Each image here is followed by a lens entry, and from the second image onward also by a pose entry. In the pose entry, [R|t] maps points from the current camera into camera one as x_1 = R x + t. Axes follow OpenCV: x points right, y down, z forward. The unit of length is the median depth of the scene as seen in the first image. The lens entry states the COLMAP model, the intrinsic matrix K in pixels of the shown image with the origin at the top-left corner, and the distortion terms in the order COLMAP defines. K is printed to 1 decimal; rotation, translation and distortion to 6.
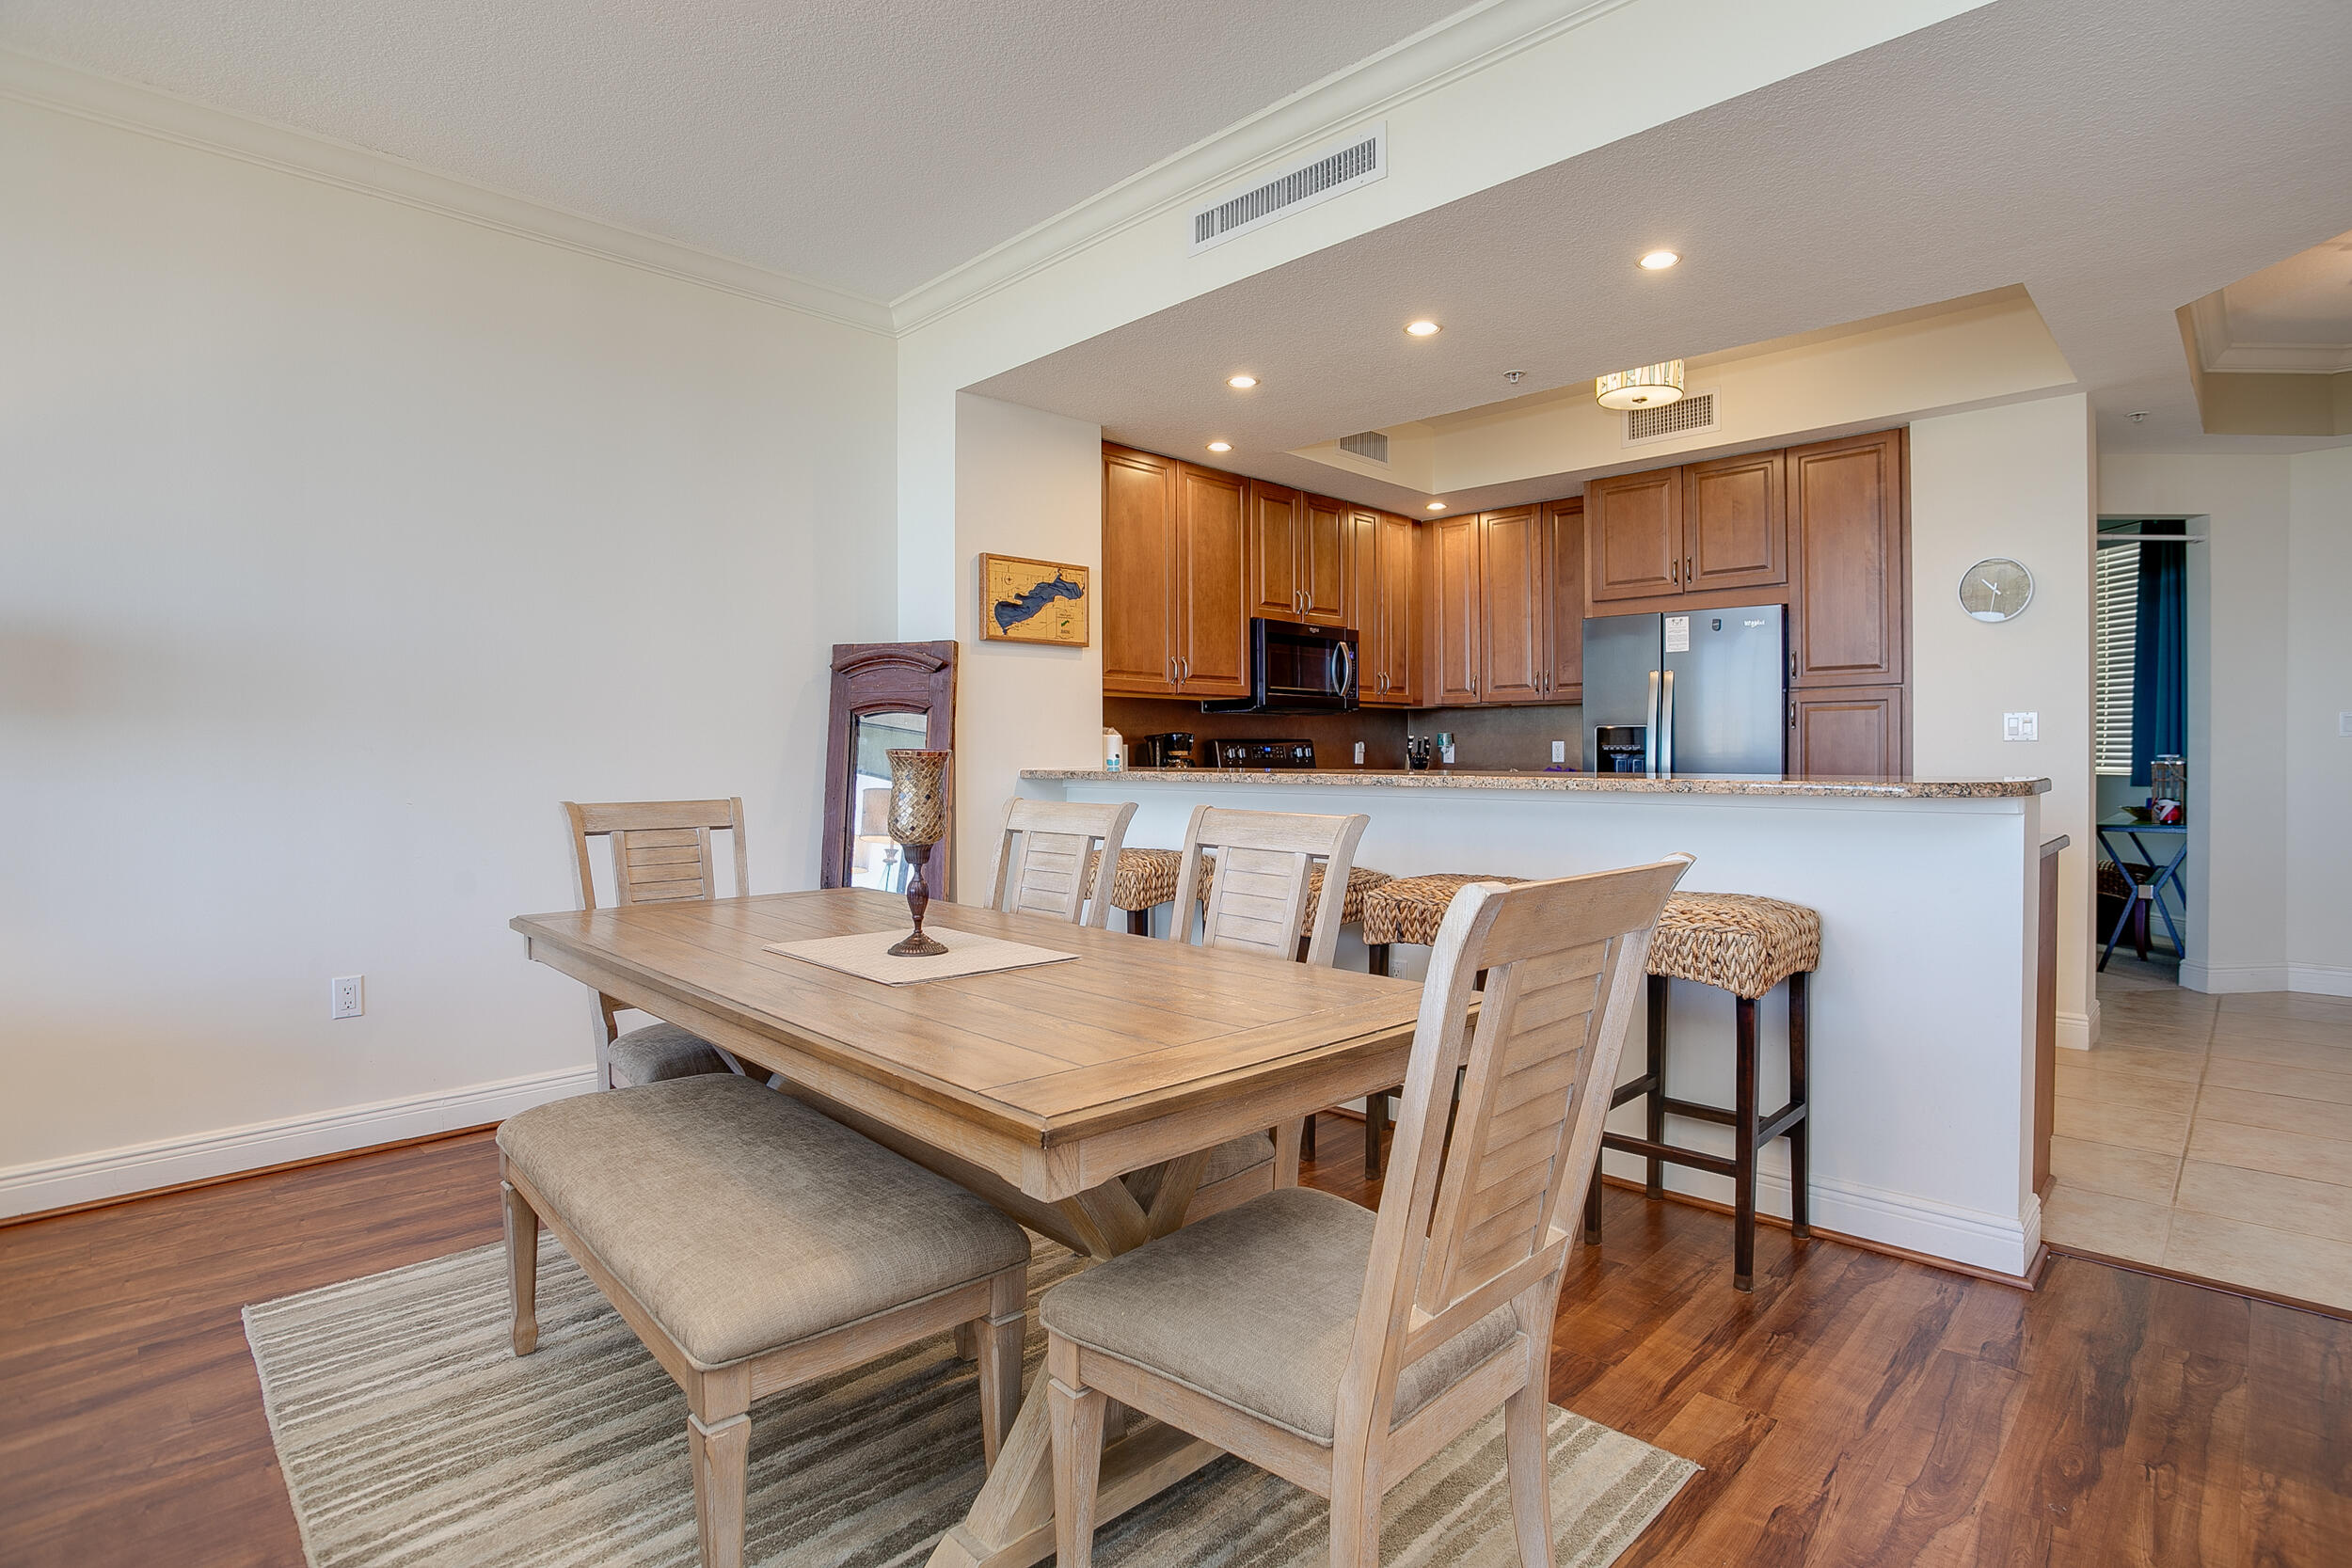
lens RADIAL K [[1149.6, 0, 1215.5], [0, 1149.6, 761.6], [0, 0, 1]] dist [-0.062992, 0.023080]
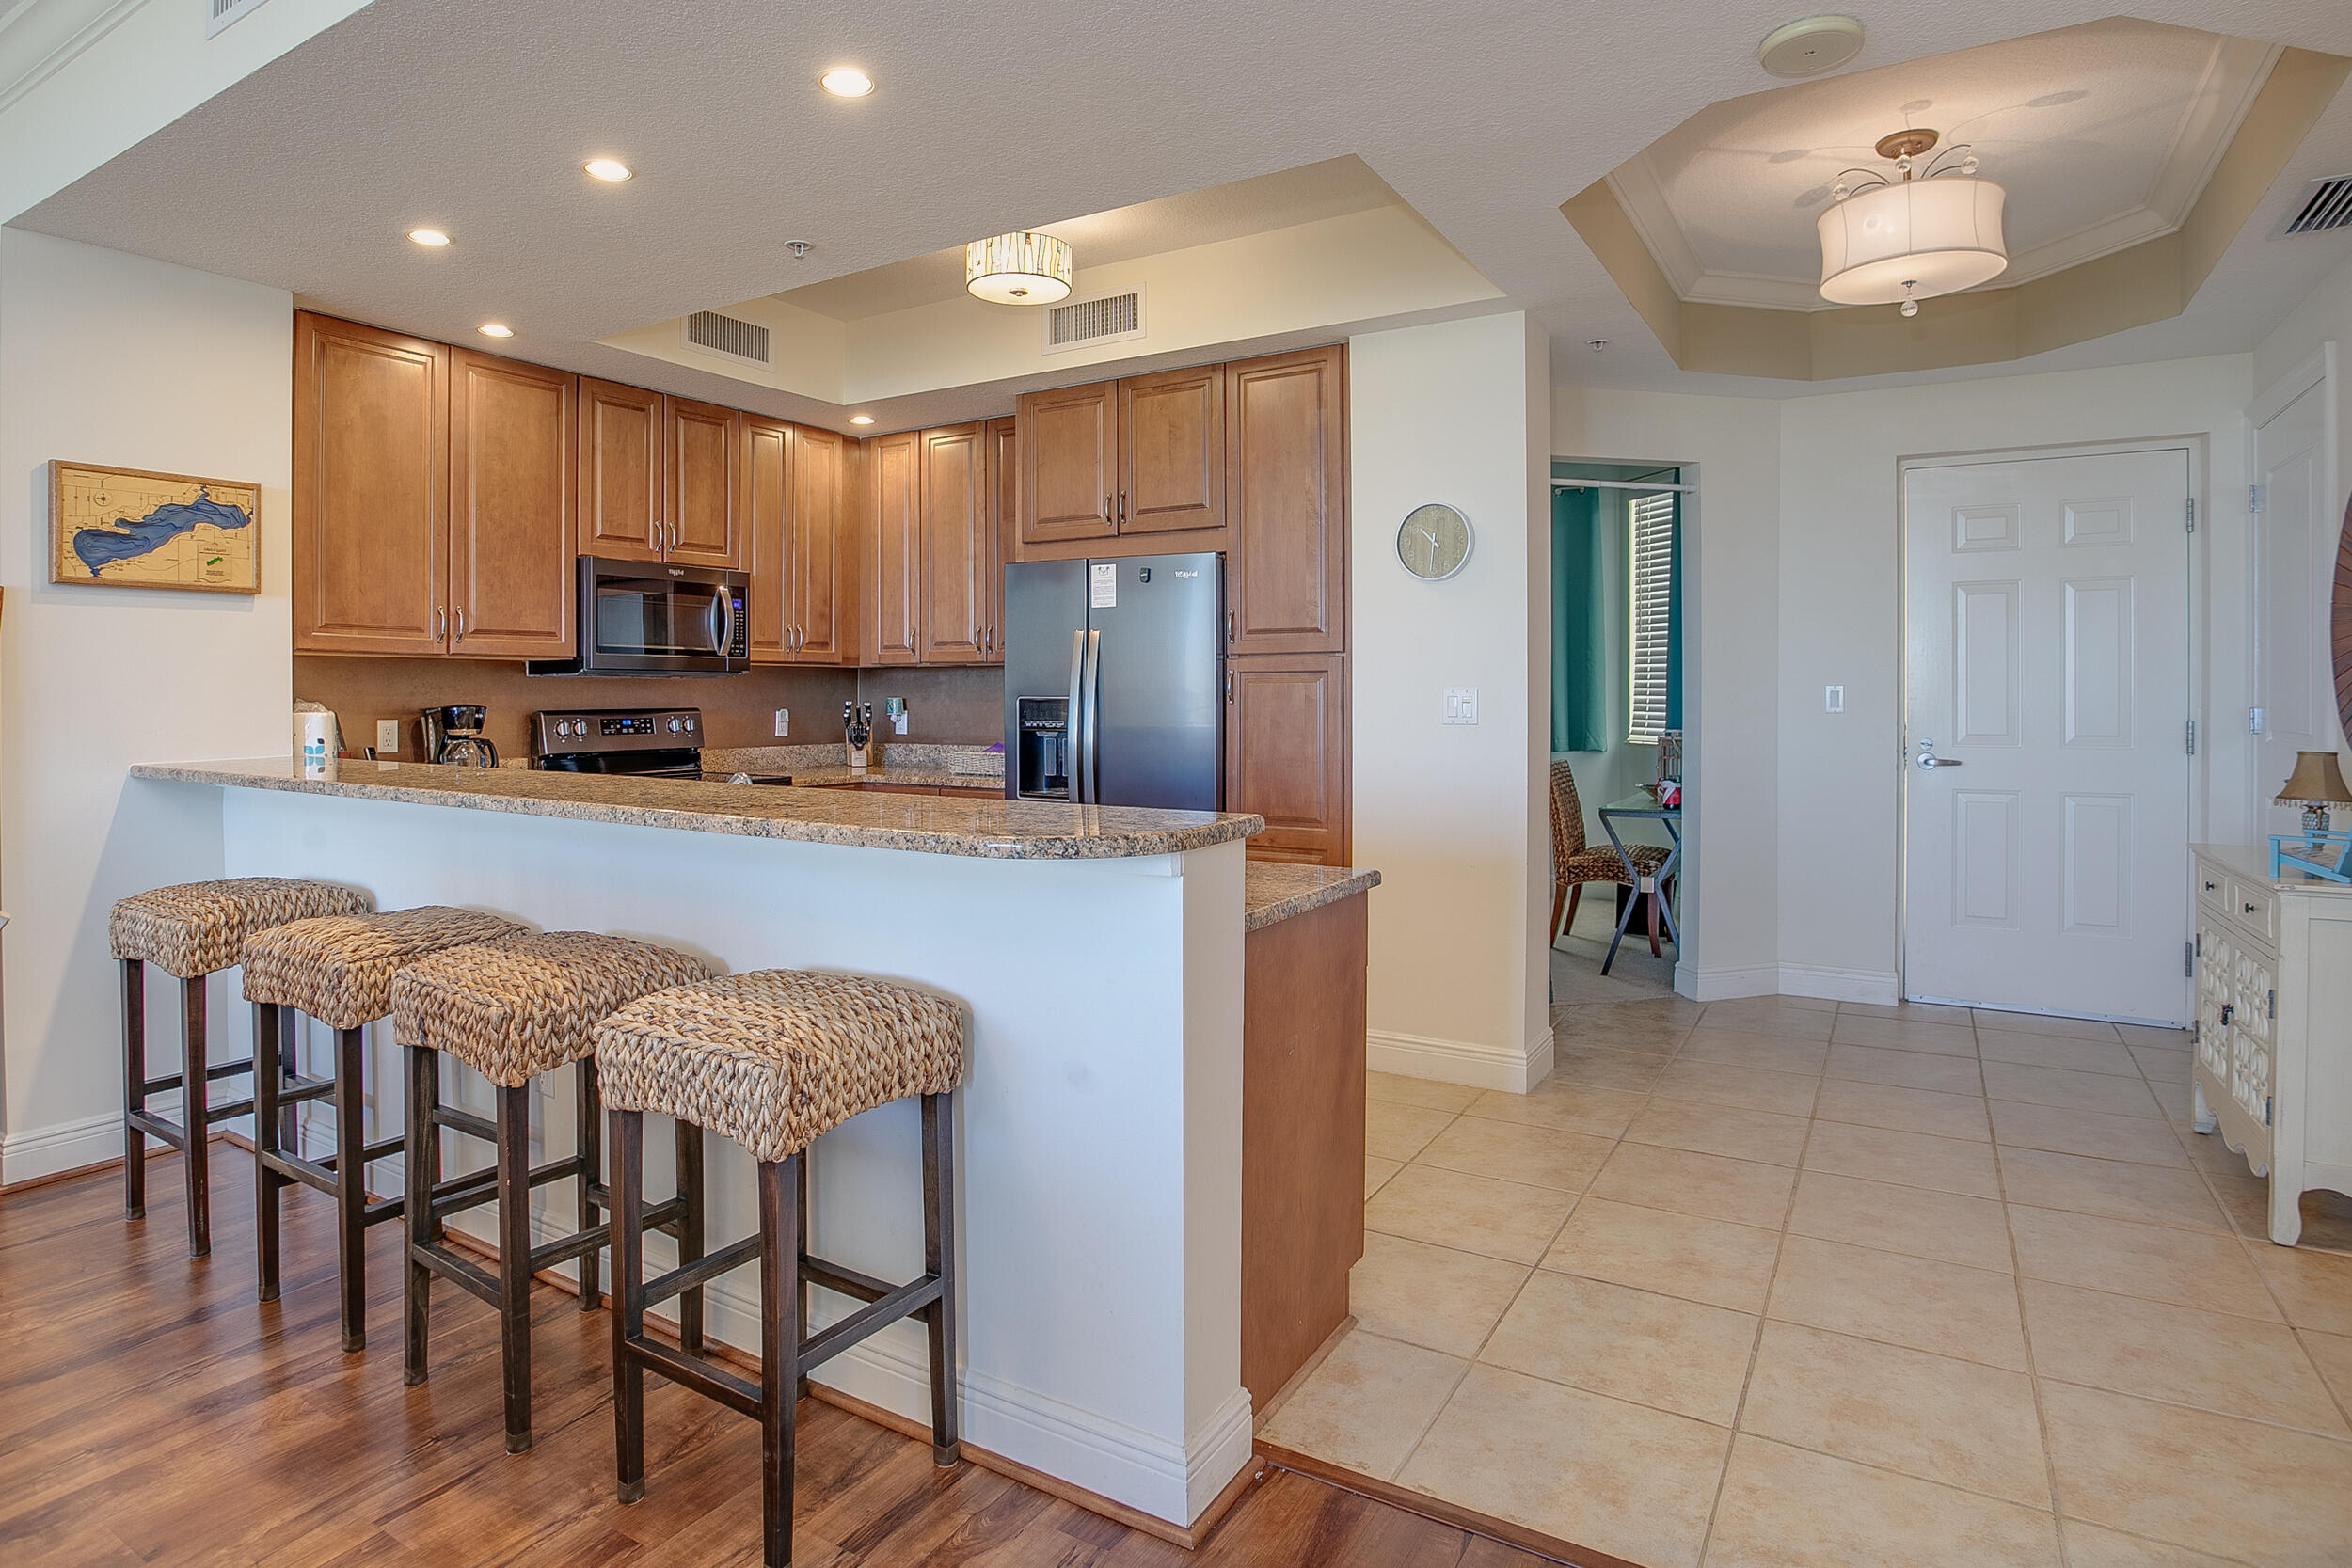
lens RADIAL K [[1271.7, 0, 1119.1], [0, 1271.7, 707.6], [0, 0, 1]] dist [-0.072838, 0.036616]
pose [[0.980588, 0.002116, 0.196067, 0.244448], [-0.002531, 0.999995, 0.001870, -0.027435], [-0.196062, -0.002330, 0.980589, 0.108324]]
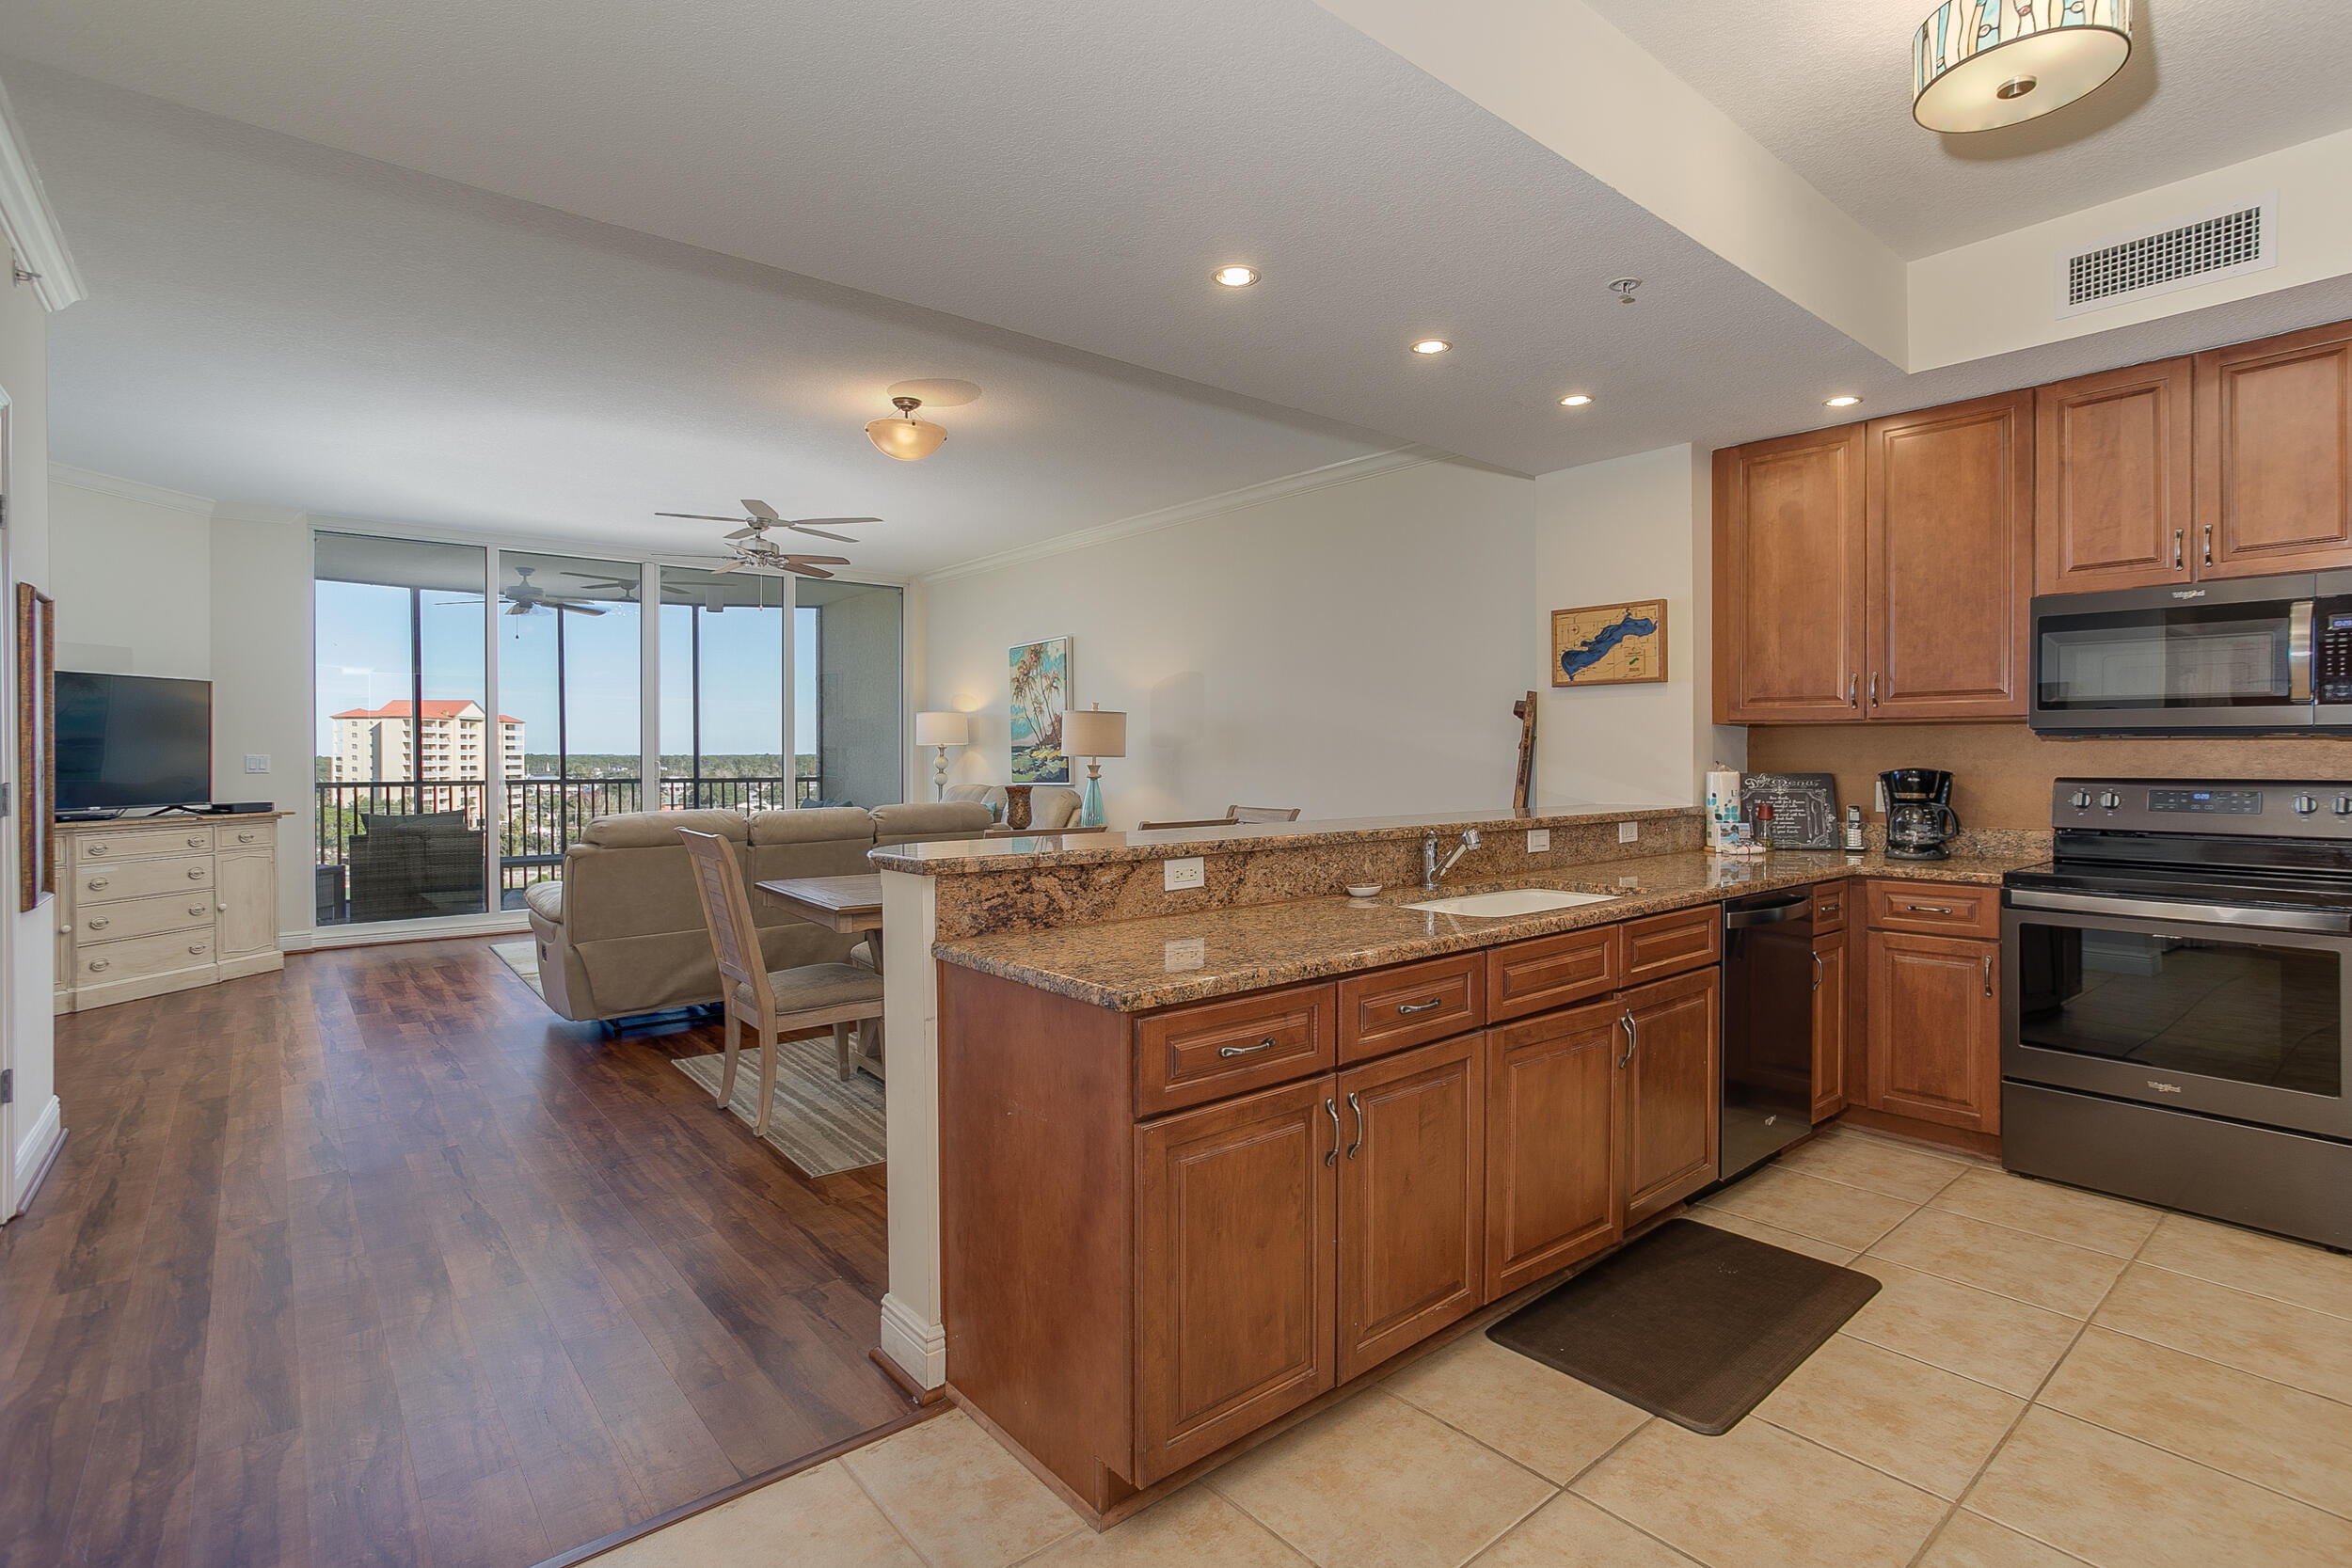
lens RADIAL K [[1137.5, 0, 1217.3], [0, 1137.5, 761.4], [0, 0, 1]] dist [-0.055107, 0.030648]
pose [[-0.091369, 0.011188, -0.995754, 0.788368], [-0.009140, 0.999885, 0.012073, -0.036398], [0.995775, 0.010204, -0.091256, 0.642518]]
